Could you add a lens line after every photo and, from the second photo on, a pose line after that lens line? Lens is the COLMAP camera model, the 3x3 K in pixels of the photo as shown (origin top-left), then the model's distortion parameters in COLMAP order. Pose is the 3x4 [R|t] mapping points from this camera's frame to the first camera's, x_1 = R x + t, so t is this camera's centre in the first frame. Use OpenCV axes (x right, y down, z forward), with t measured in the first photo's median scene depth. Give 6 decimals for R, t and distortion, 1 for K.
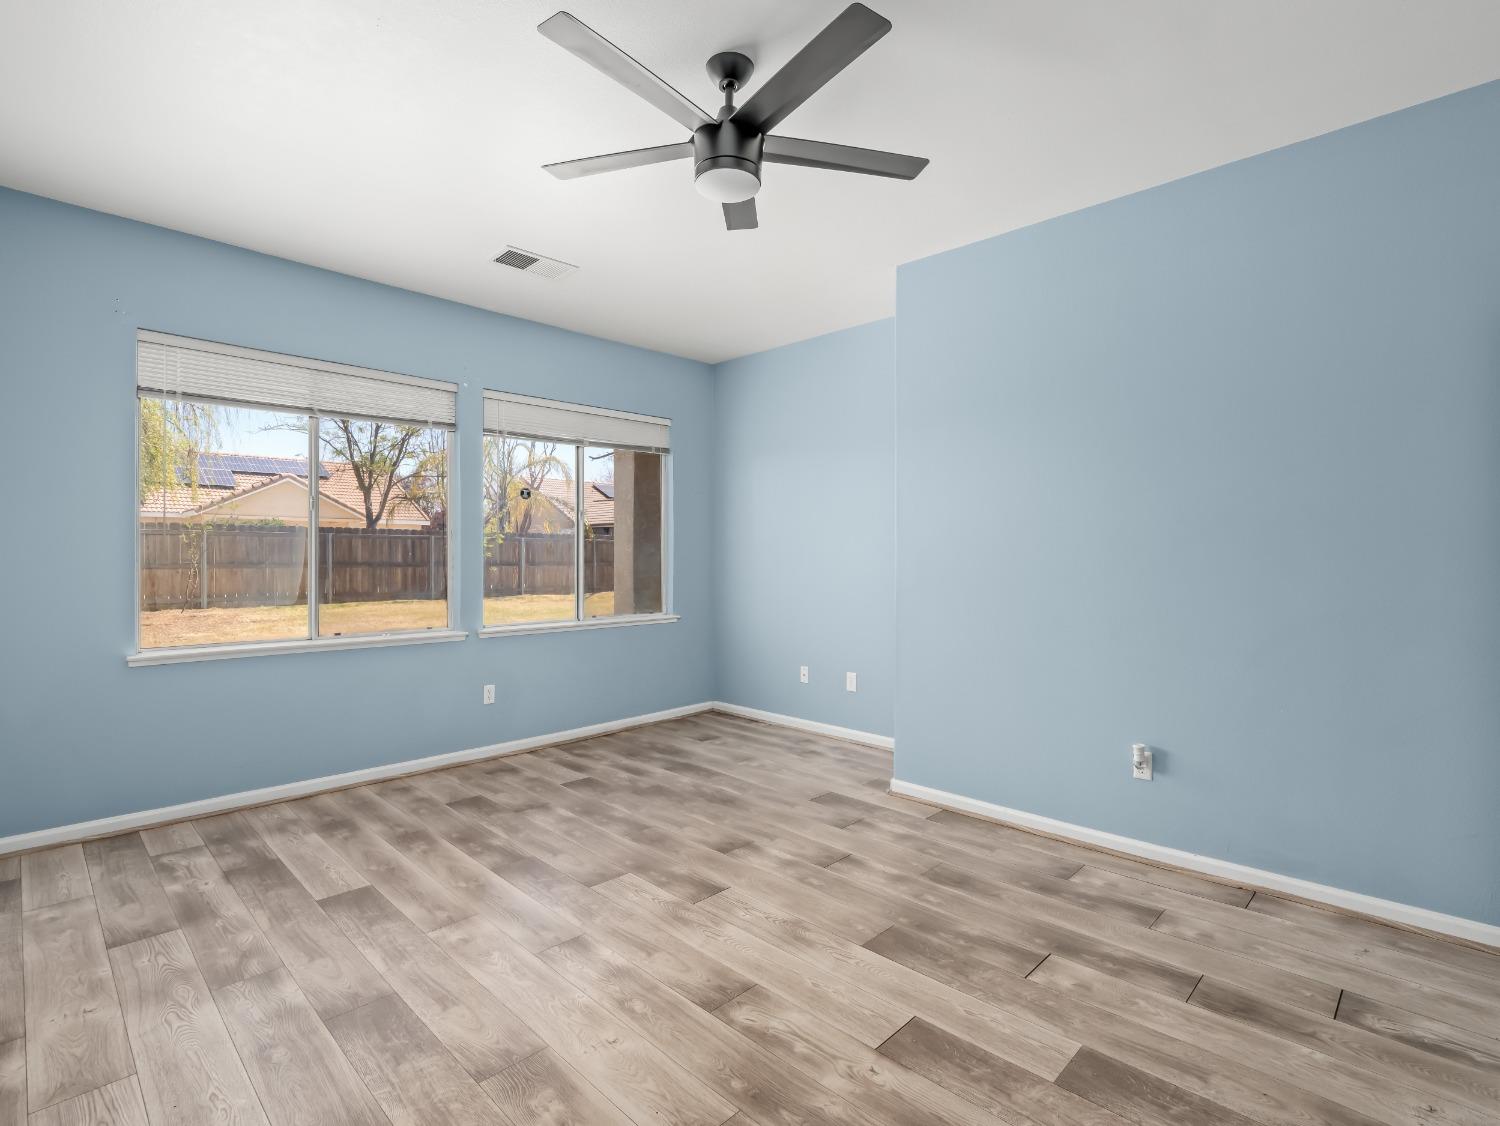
lens RADIAL K [[729.4, 0, 750.5], [0, 729.4, 560.4], [0, 0, 1]] dist [-0.014545, -0.000715]
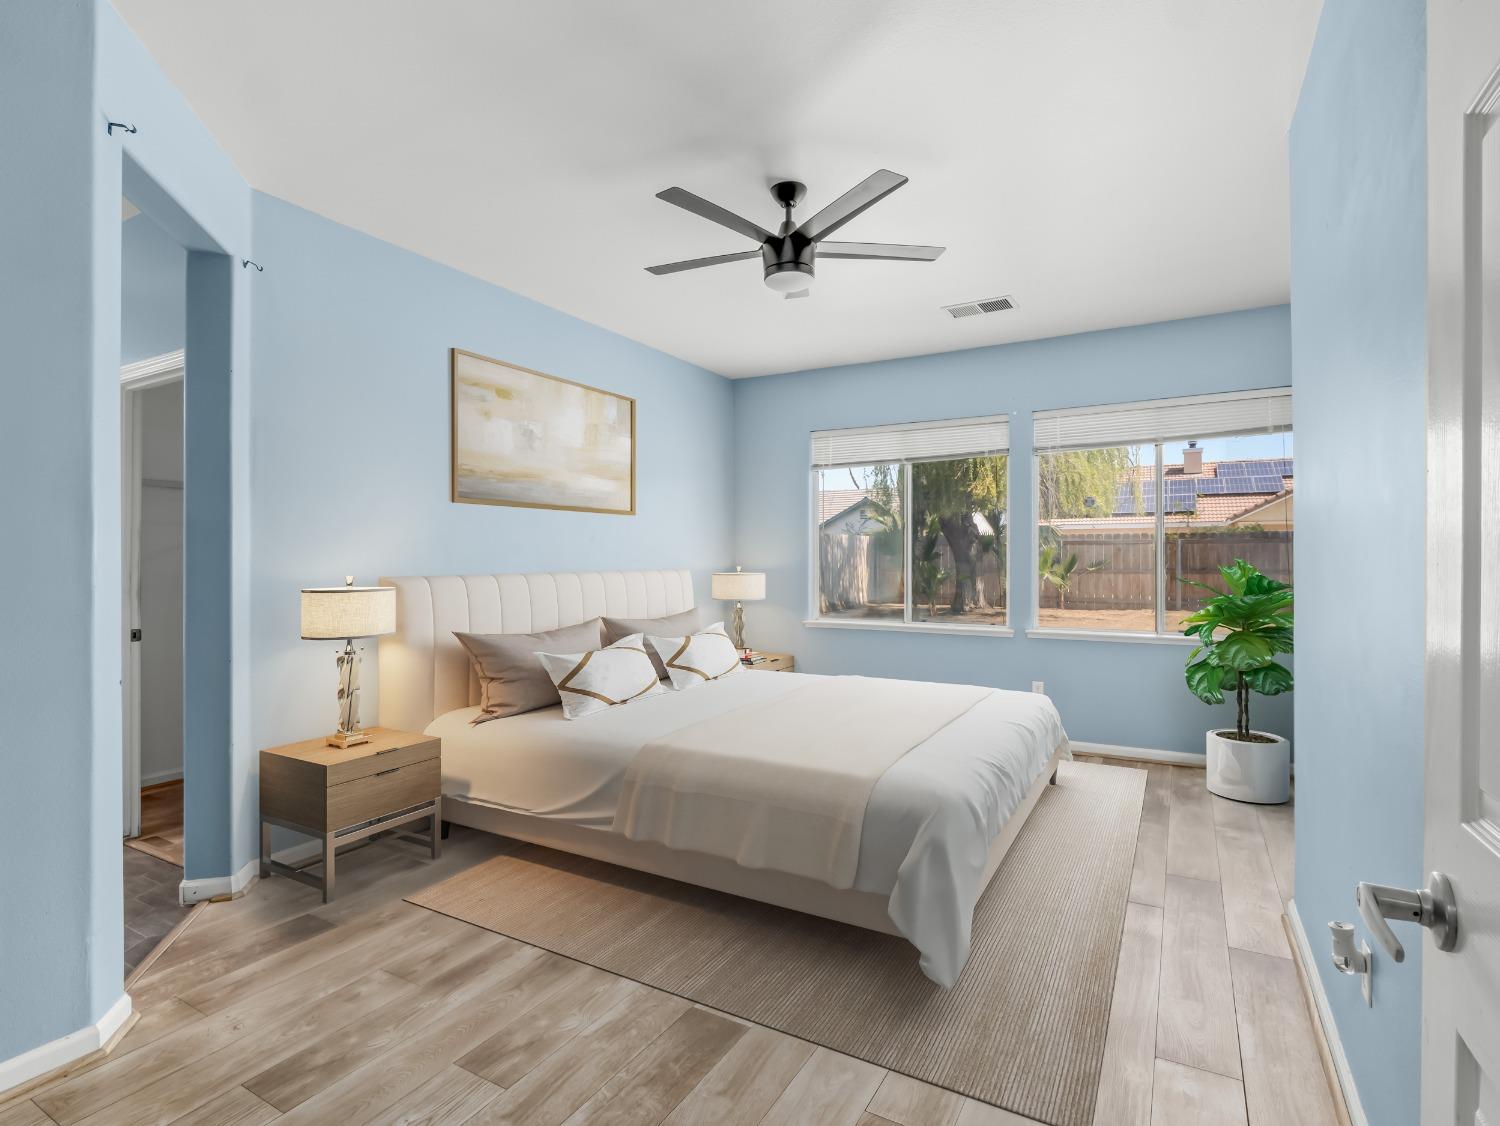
lens RADIAL K [[760.6, 0, 747.2], [0, 760.6, 557.6], [0, 0, 1]] dist [-0.013872, -0.000078]
pose [[0.249748, -0.006963, -0.968286, 0.706348], [-0.004416, 0.999956, -0.008329, -0.004084], [0.968301, 0.006356, 0.249706, 0.328033]]
